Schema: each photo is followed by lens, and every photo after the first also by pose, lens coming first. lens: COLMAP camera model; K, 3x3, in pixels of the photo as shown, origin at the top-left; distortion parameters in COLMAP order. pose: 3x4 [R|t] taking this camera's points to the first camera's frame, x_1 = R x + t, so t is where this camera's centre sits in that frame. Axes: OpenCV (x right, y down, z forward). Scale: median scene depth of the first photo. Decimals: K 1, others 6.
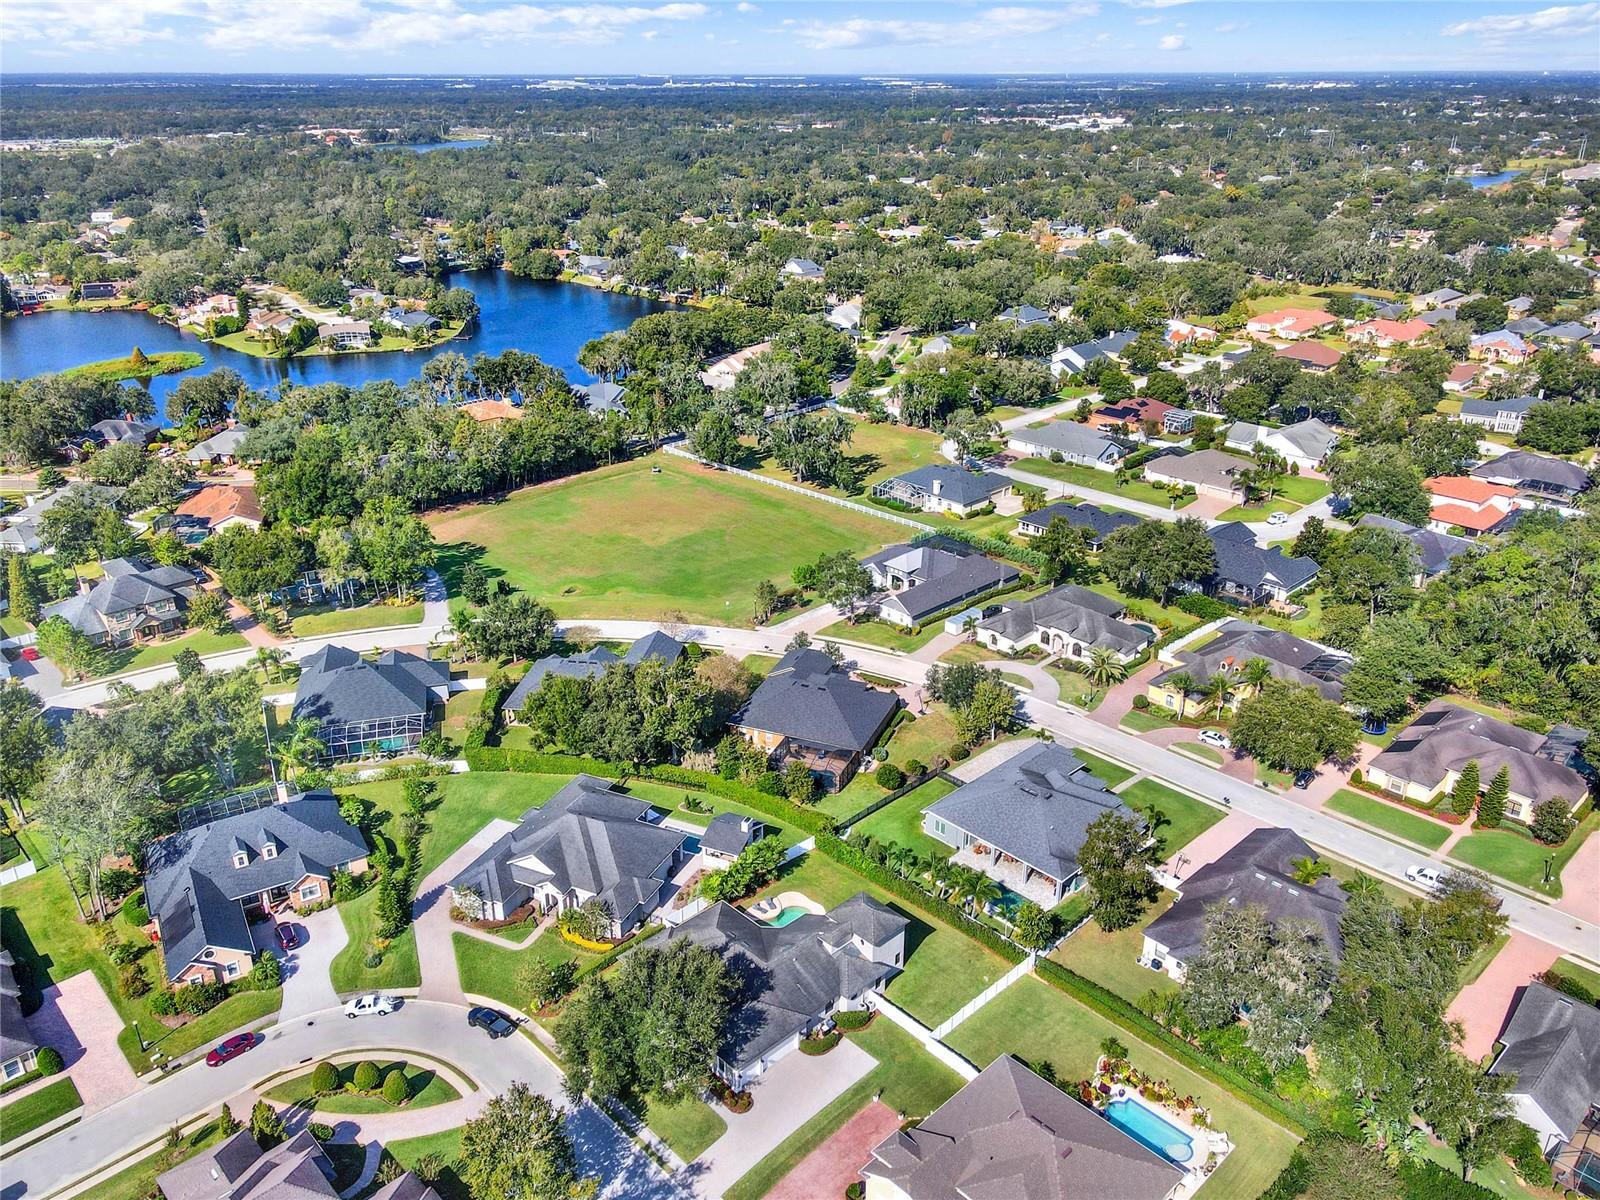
lens RADIAL K [[1190.6, 0, 800.0], [0, 1190.6, 600.0], [0, 0, 1]] dist [-0.010002, 0.052592]
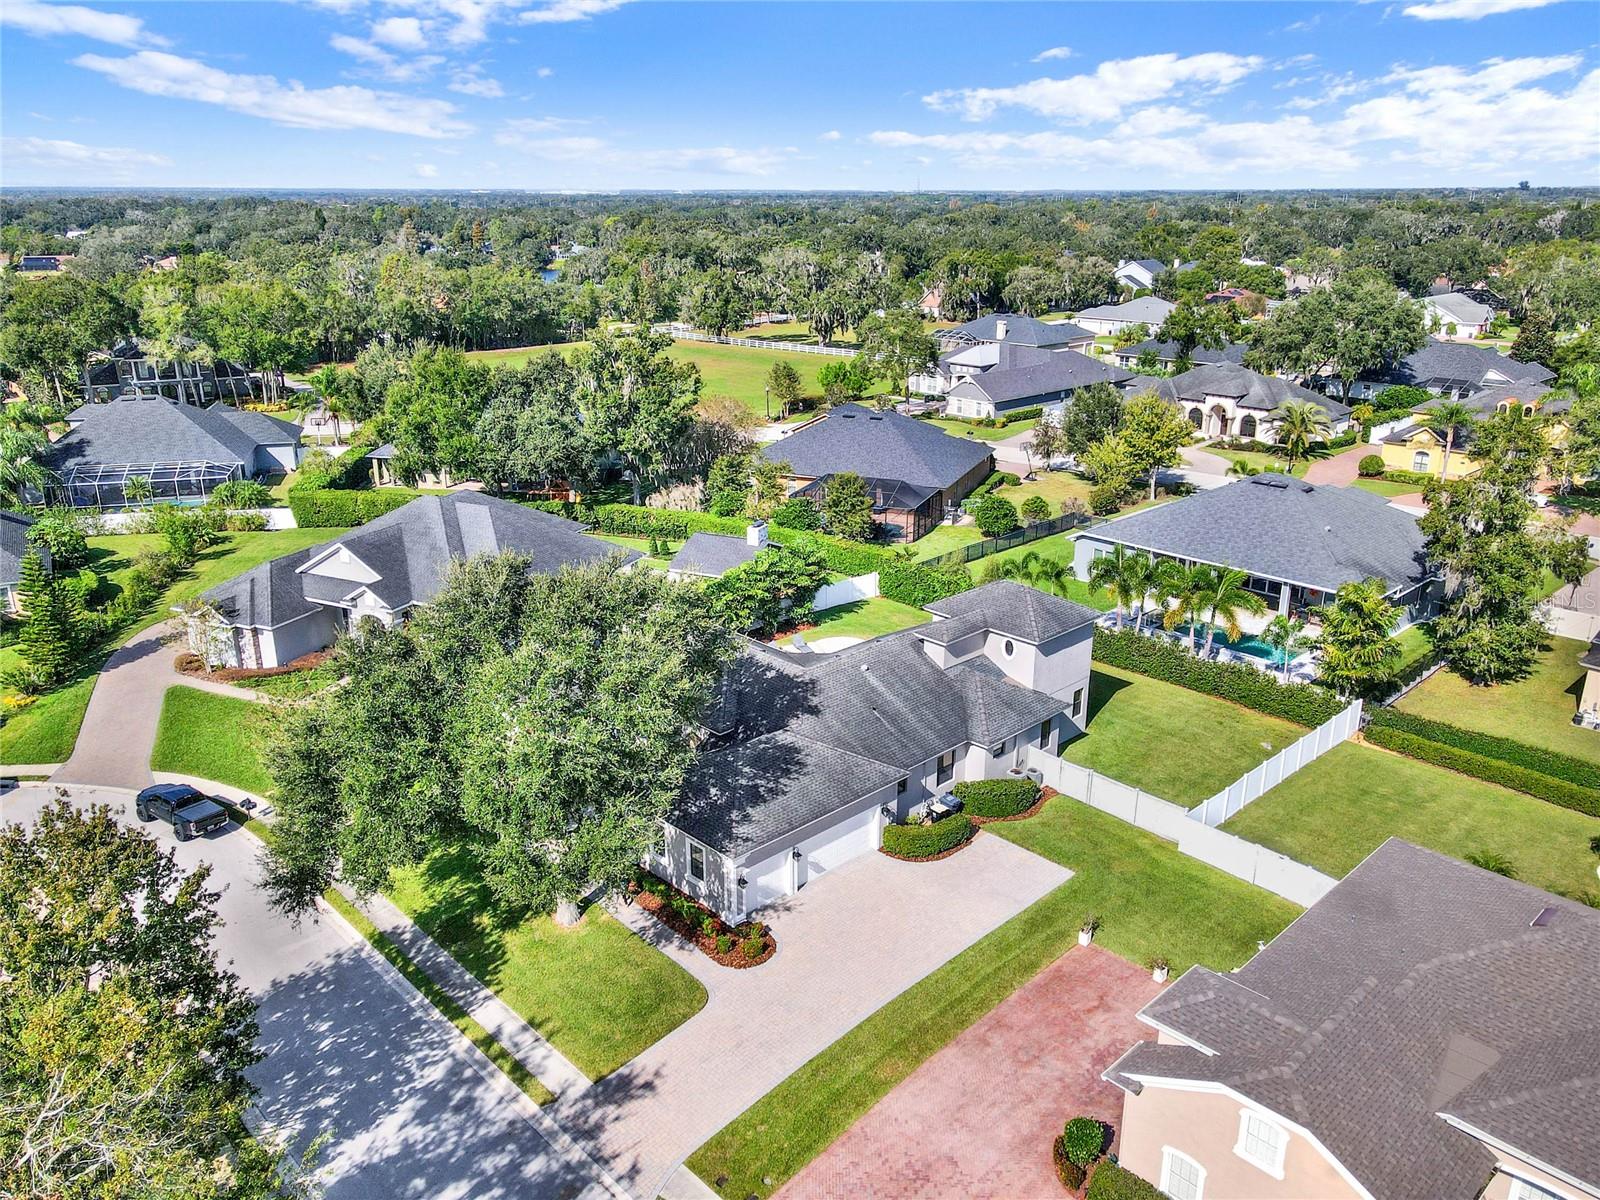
lens RADIAL K [[1205.3, 0, 800.0], [0, 1205.3, 600.0], [0, 0, 1]] dist [-0.012101, 0.047609]
pose [[0.999989, 0.001028, -0.004652, -0.027372], [-0.001341, 0.997688, -0.067946, 0.315582], [0.004571, 0.067952, 0.997678, 0.559809]]
